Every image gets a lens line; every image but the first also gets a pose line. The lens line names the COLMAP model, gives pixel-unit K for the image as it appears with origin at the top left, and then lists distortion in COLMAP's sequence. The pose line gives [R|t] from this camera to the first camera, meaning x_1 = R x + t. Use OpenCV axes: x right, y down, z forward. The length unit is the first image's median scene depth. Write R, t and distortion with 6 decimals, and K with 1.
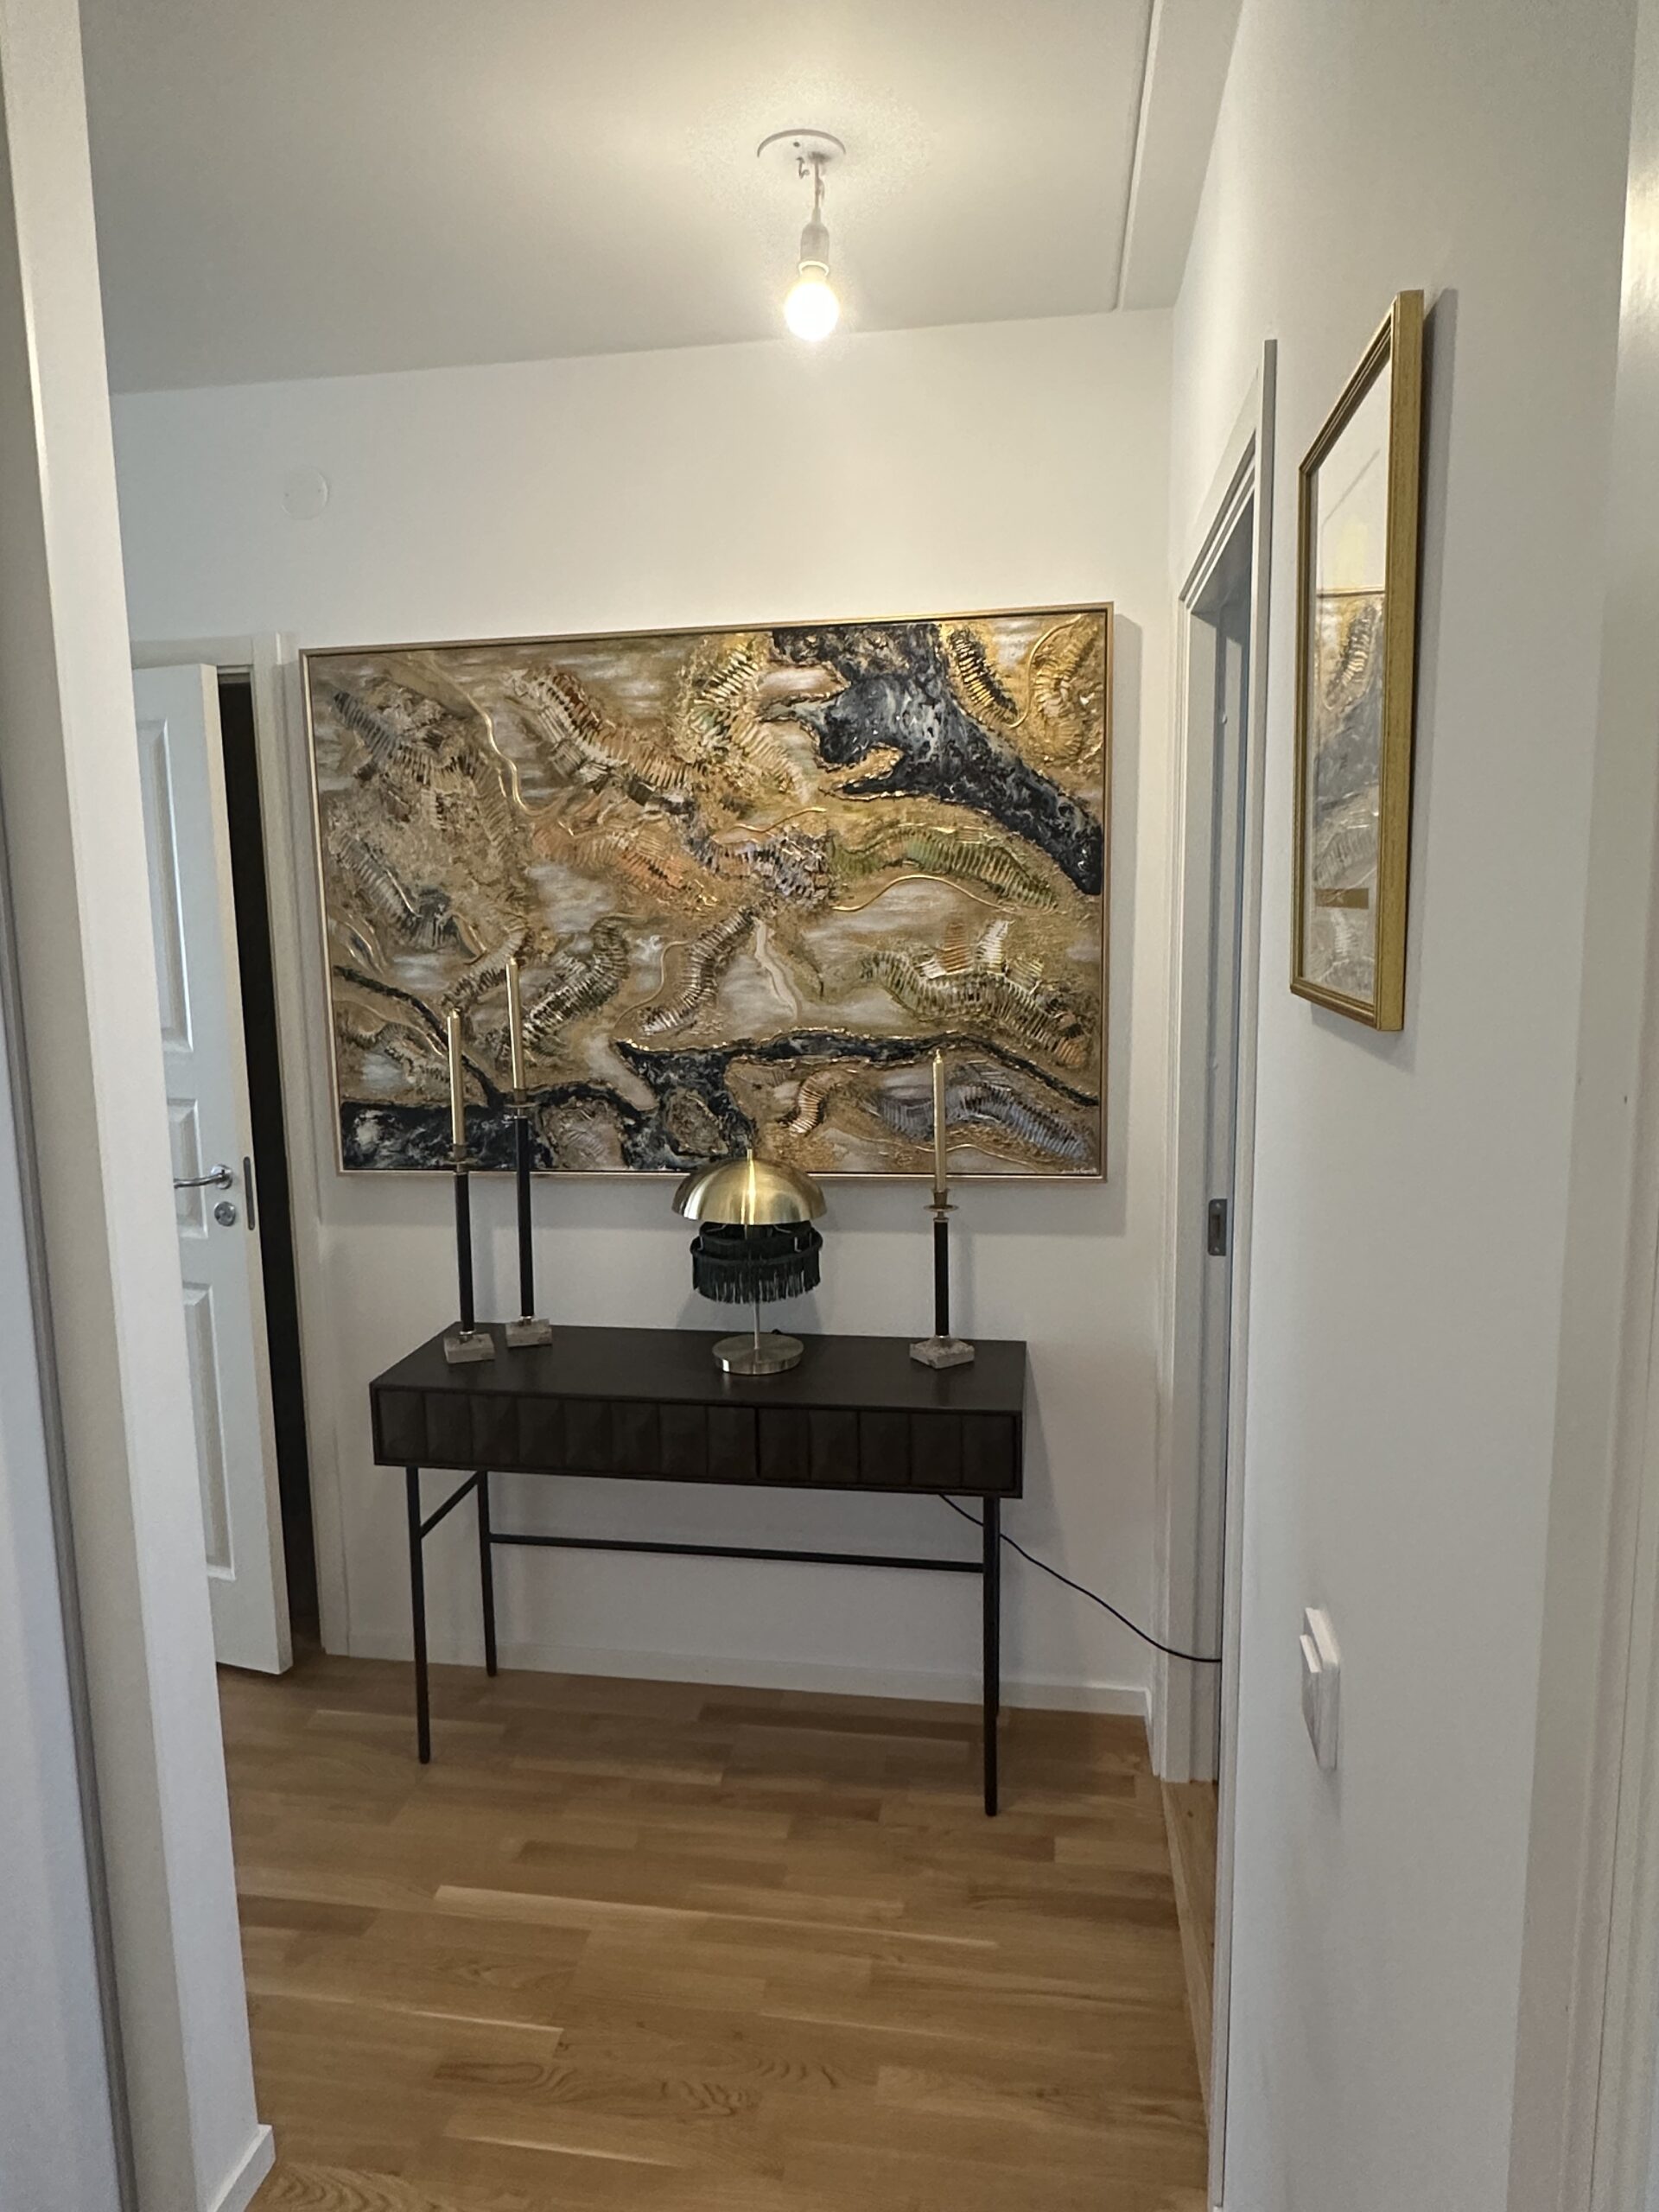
lens RADIAL K [[1407.6, 0, 826.2], [0, 1407.6, 1105.4], [0, 0, 1]] dist [-0.006259, -0.001380]
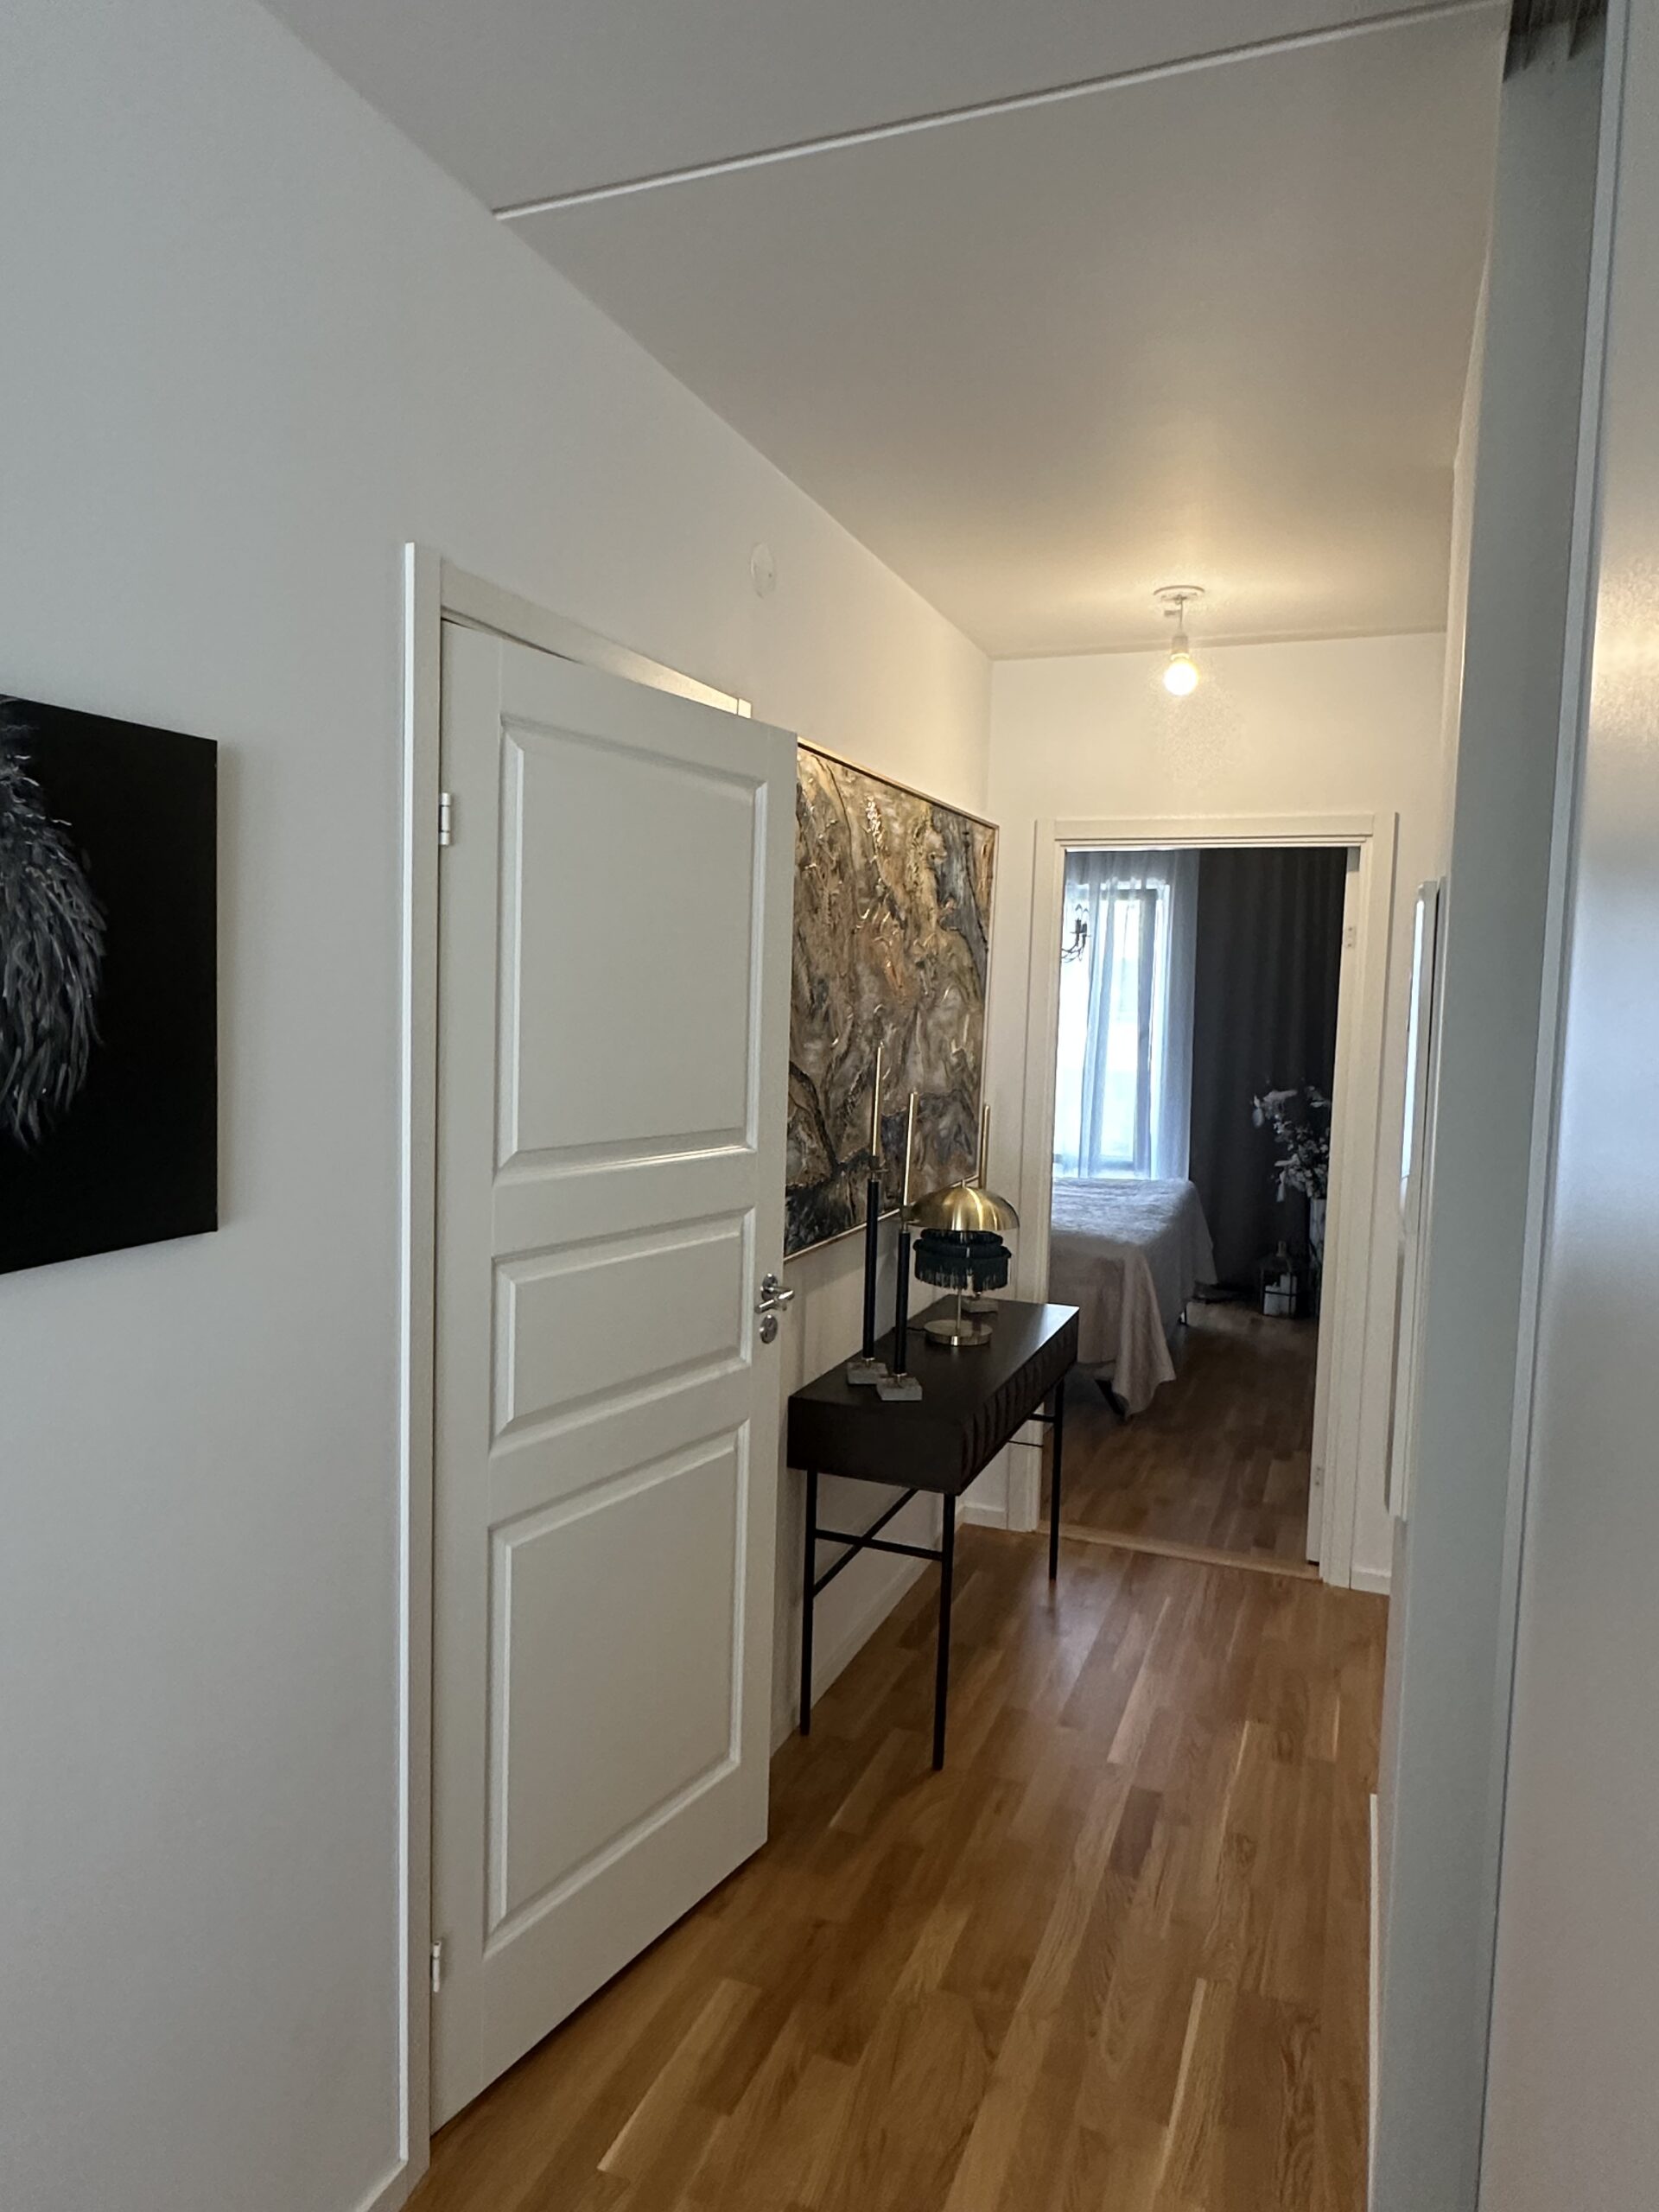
lens RADIAL K [[1407.6, 0, 825.8], [0, 1407.6, 1105.3], [0, 0, 1]] dist [-0.006259, -0.001380]
pose [[0.219401, -0.052219, 0.974236, -1.345779], [0.109443, 0.993581, 0.028609, -0.090316], [-0.969477, 0.100347, 0.223707, 0.781298]]
